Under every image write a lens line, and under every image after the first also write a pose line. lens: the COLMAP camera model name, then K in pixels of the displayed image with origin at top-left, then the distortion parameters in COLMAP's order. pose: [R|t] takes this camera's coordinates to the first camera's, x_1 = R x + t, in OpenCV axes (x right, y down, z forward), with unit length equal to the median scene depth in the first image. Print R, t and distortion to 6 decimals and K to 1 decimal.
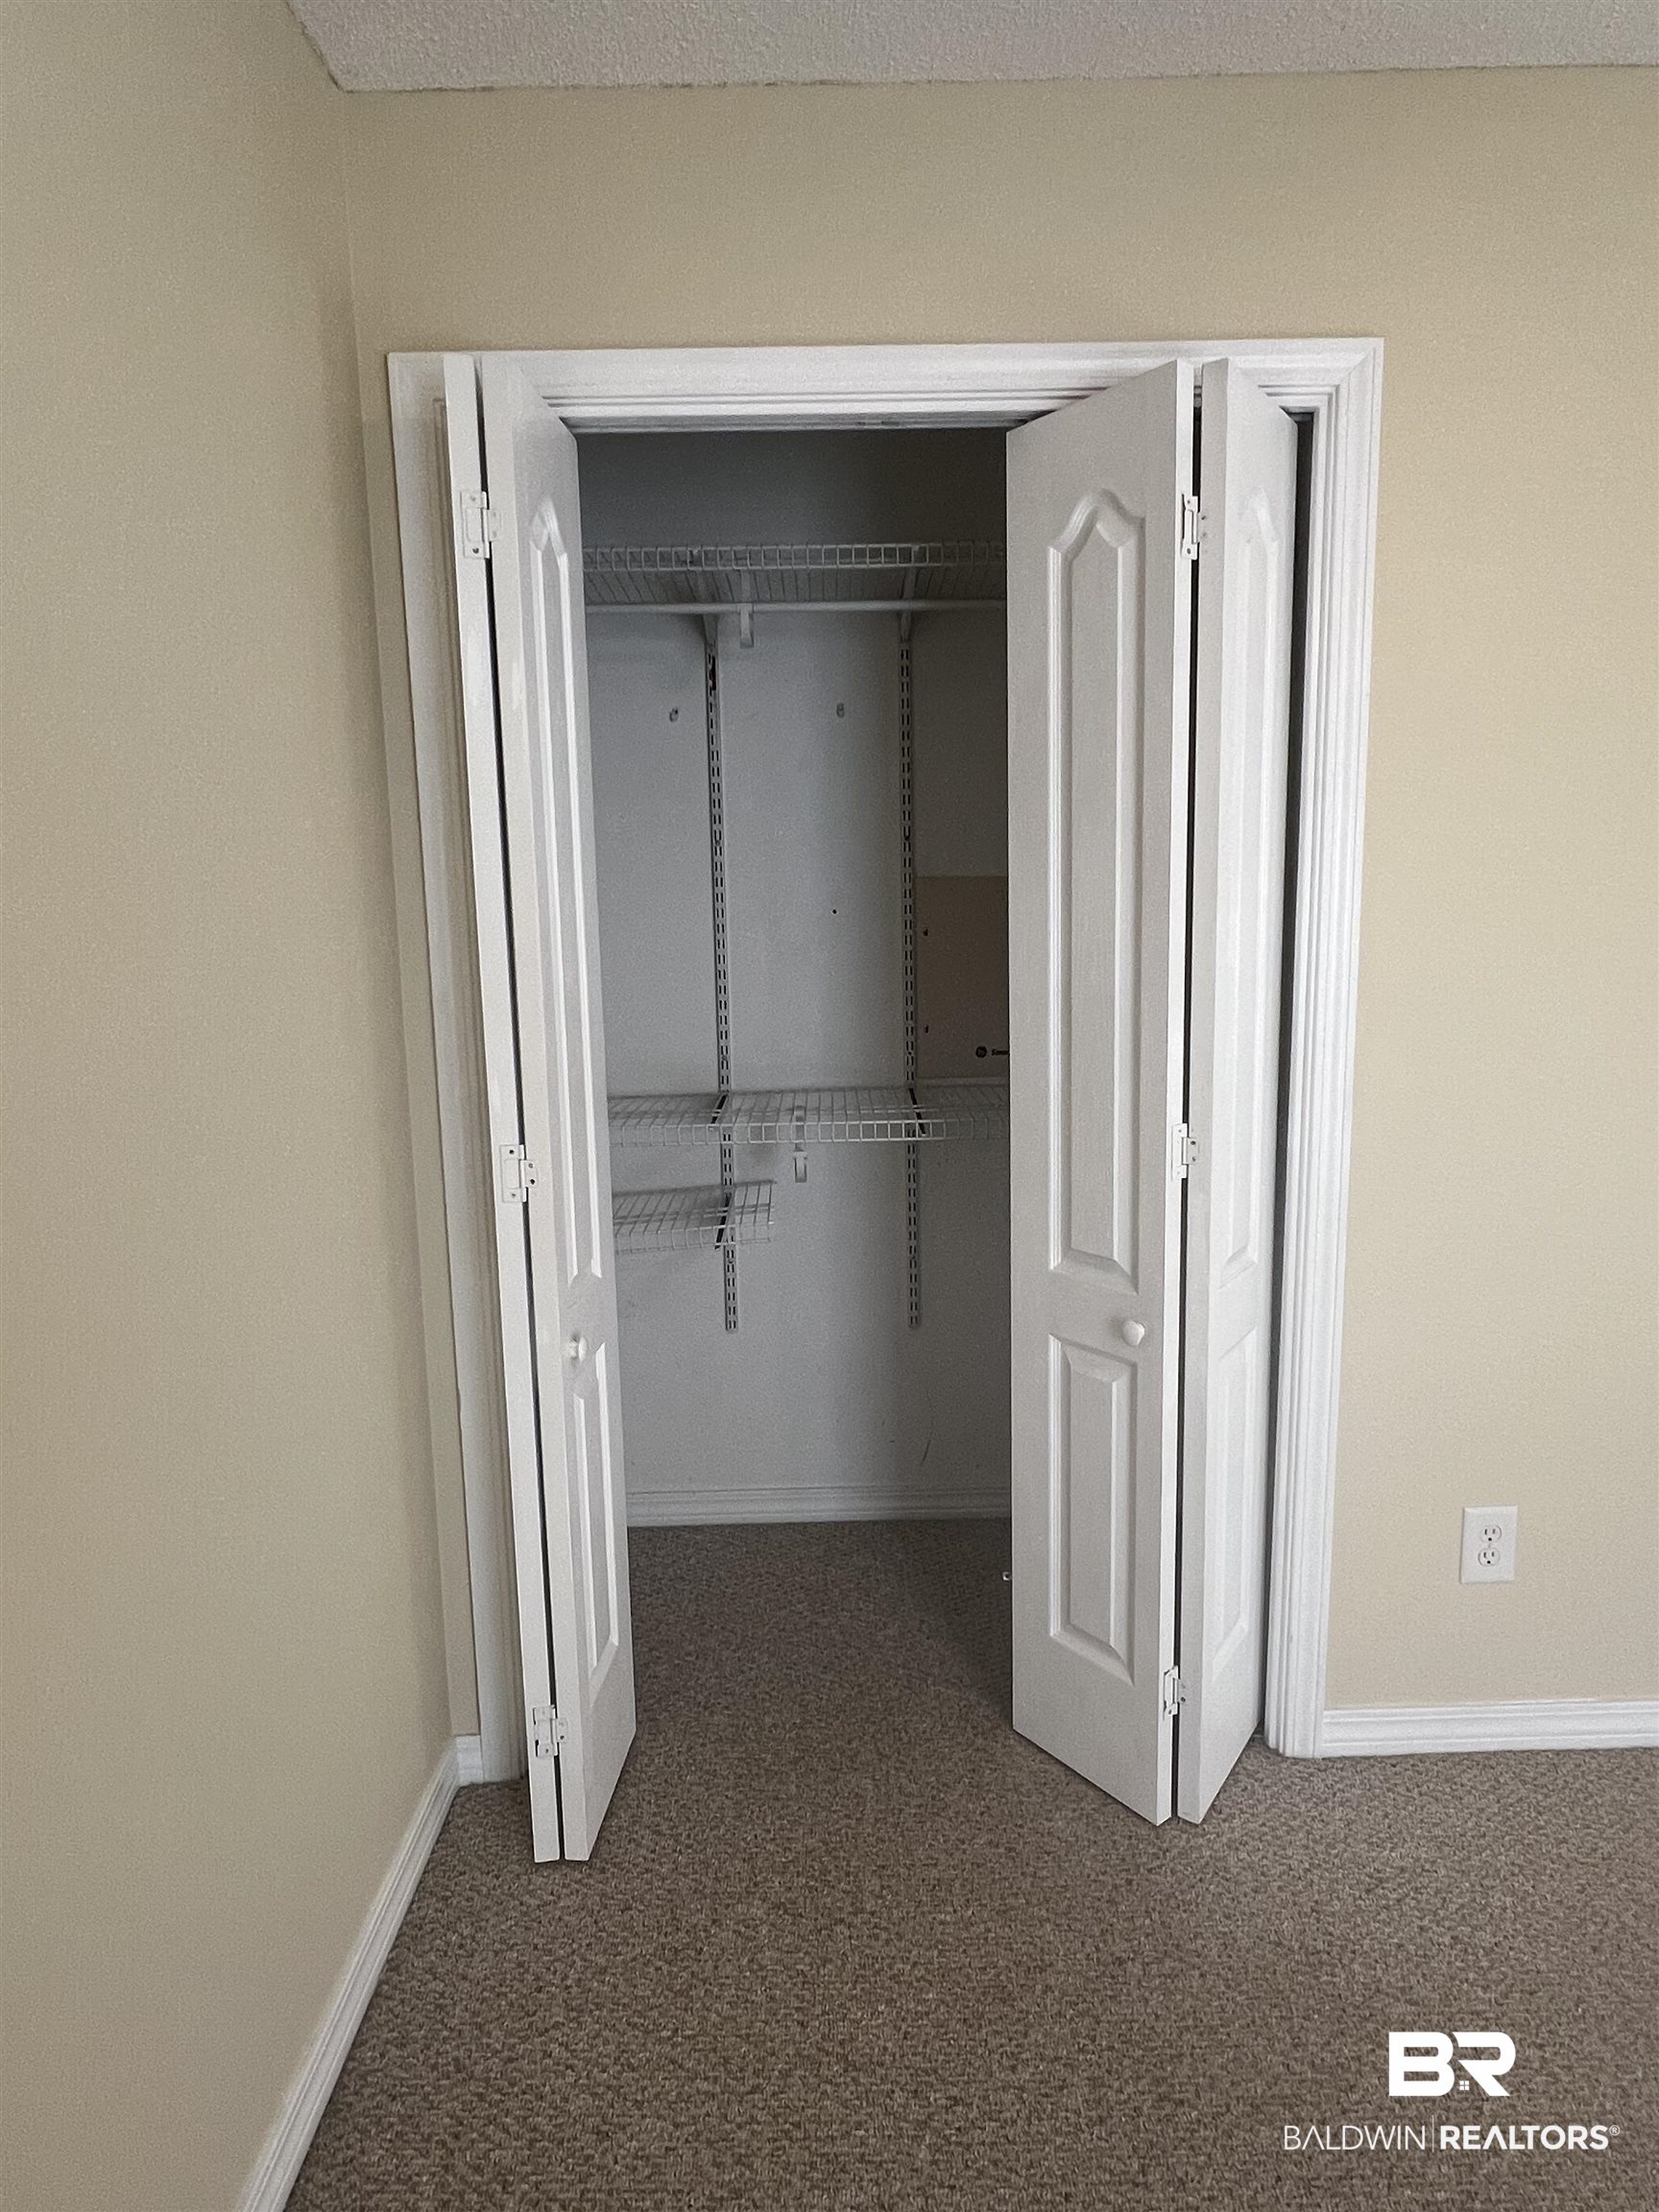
lens RADIAL K [[1312.5, 0, 829.5], [0, 1312.5, 1106.0], [0, 0, 1]] dist [-0.019955, 0.000547]
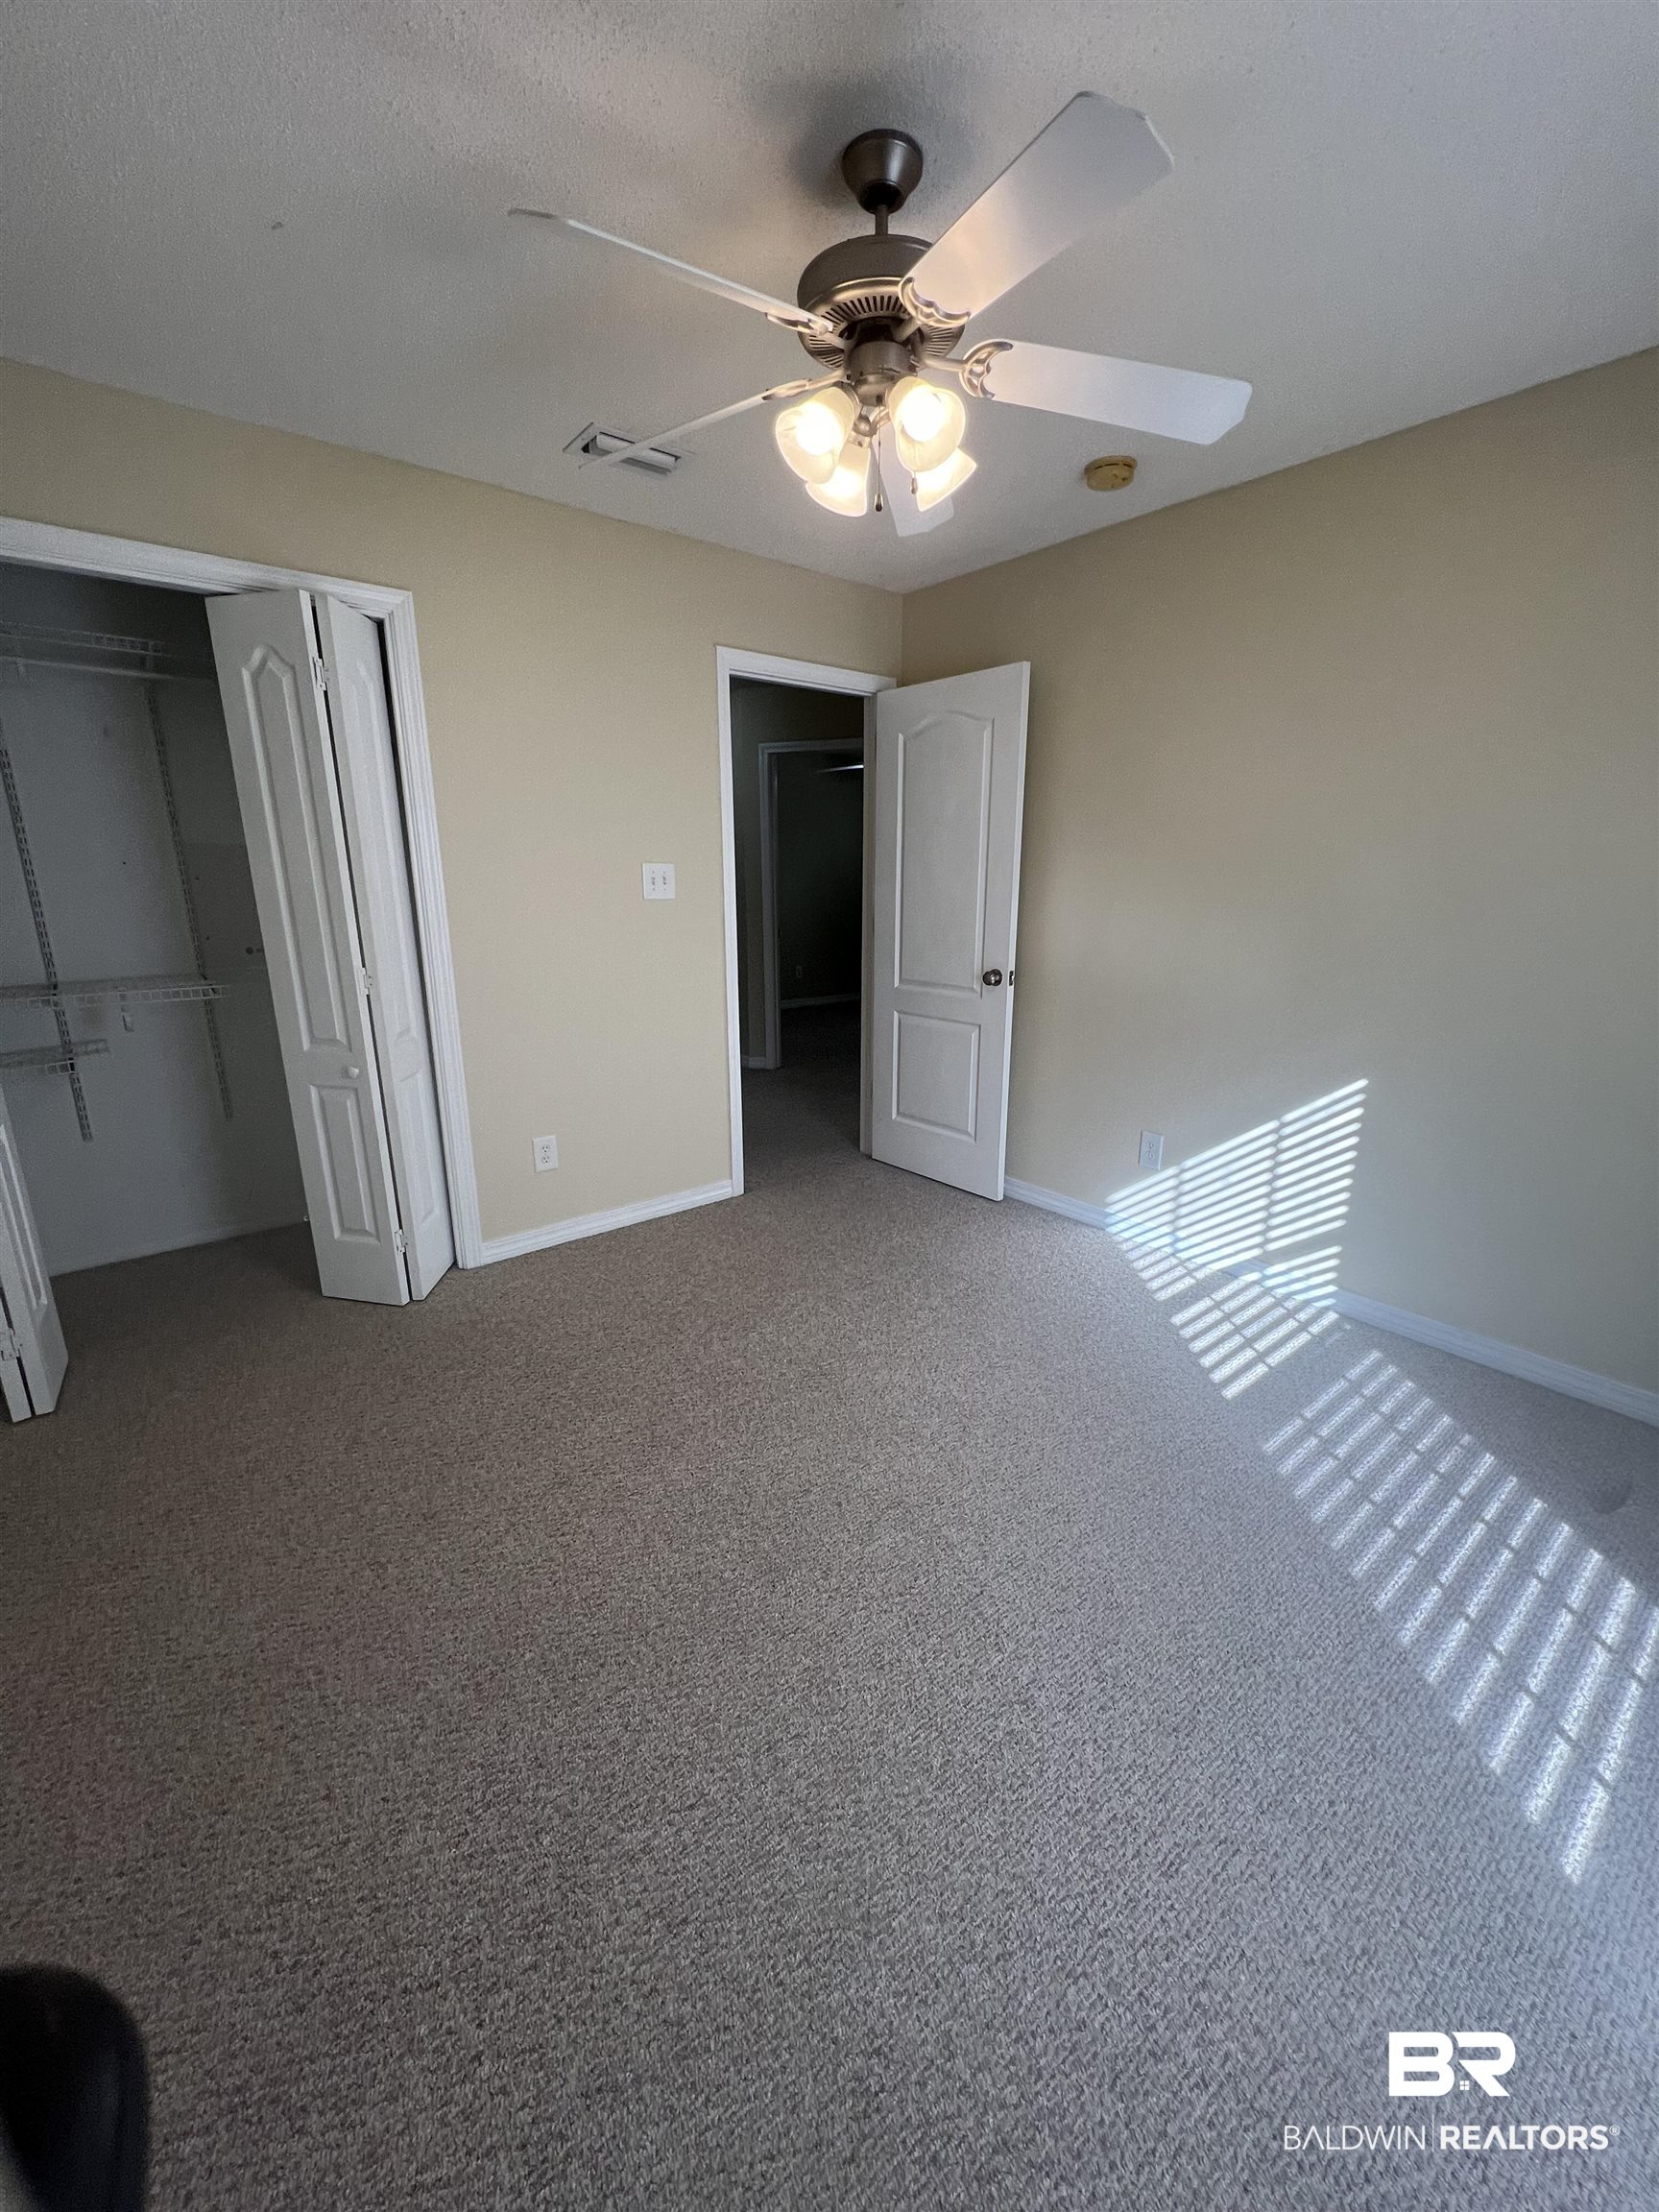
lens RADIAL K [[882.1, 0, 834.3], [0, 882.1, 1104.9], [0, 0, 1]] dist [-0.002110, -0.000046]
pose [[0.772410, -0.141760, 0.619102, -0.045215], [0.079035, 0.988649, 0.127772, 0.096189], [-0.630188, -0.049762, 0.774847, -0.508221]]
